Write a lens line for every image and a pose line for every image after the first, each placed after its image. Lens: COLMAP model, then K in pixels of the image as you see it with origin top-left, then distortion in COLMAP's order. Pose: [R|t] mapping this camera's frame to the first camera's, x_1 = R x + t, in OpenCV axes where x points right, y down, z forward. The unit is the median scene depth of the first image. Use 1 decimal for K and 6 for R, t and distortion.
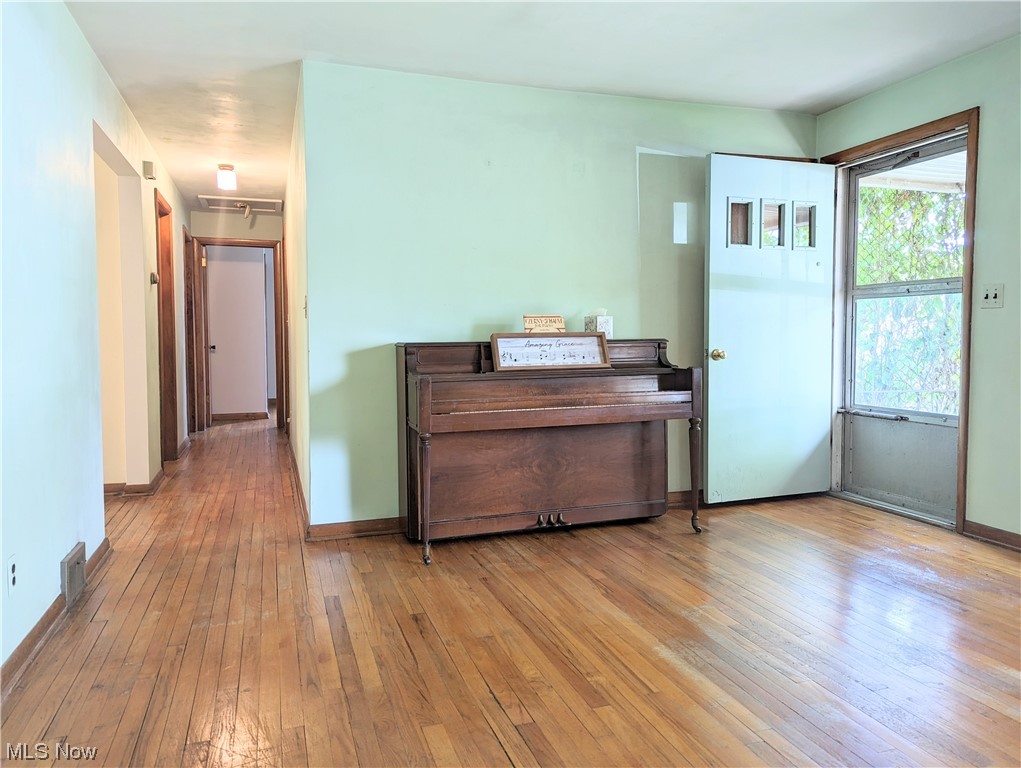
lens RADIAL K [[718.5, 0, 509.5], [0, 718.5, 380.4], [0, 0, 1]] dist [0.053295, -0.008888]
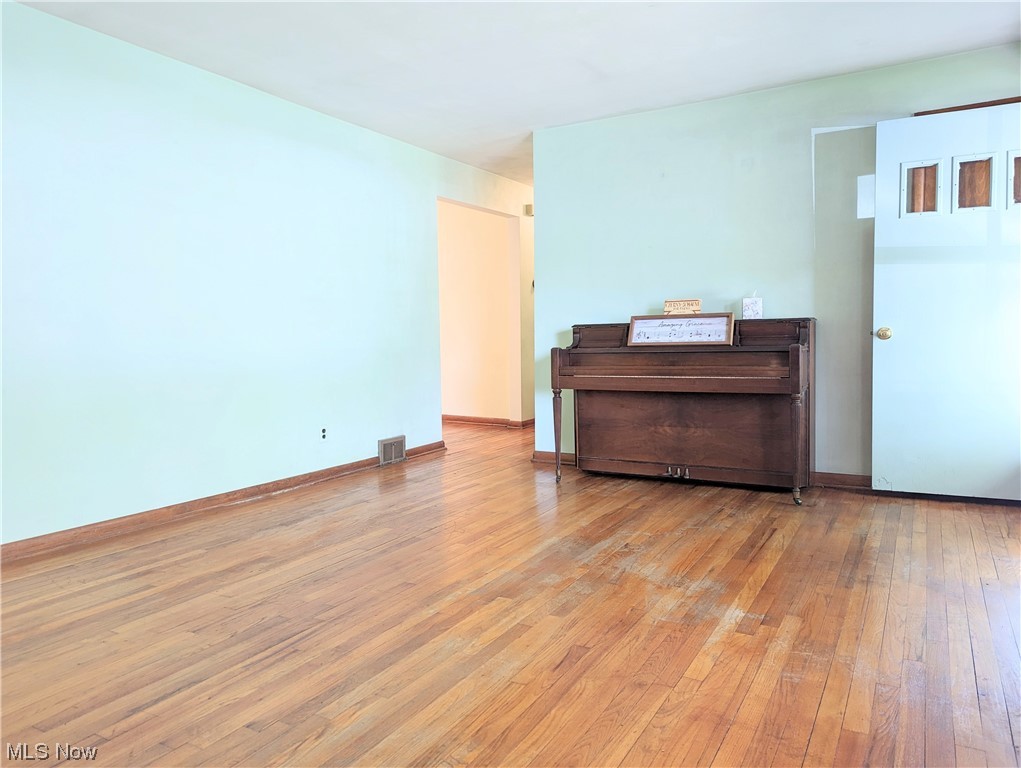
lens RADIAL K [[718.5, 0, 505.4], [0, 718.5, 380.5], [0, 0, 1]] dist [0.053295, -0.008888]
pose [[0.664916, 0.046532, -0.745467, 0.749753], [-0.033535, 0.998911, 0.032440, 0.013330], [0.746165, 0.003429, 0.665753, -0.005844]]
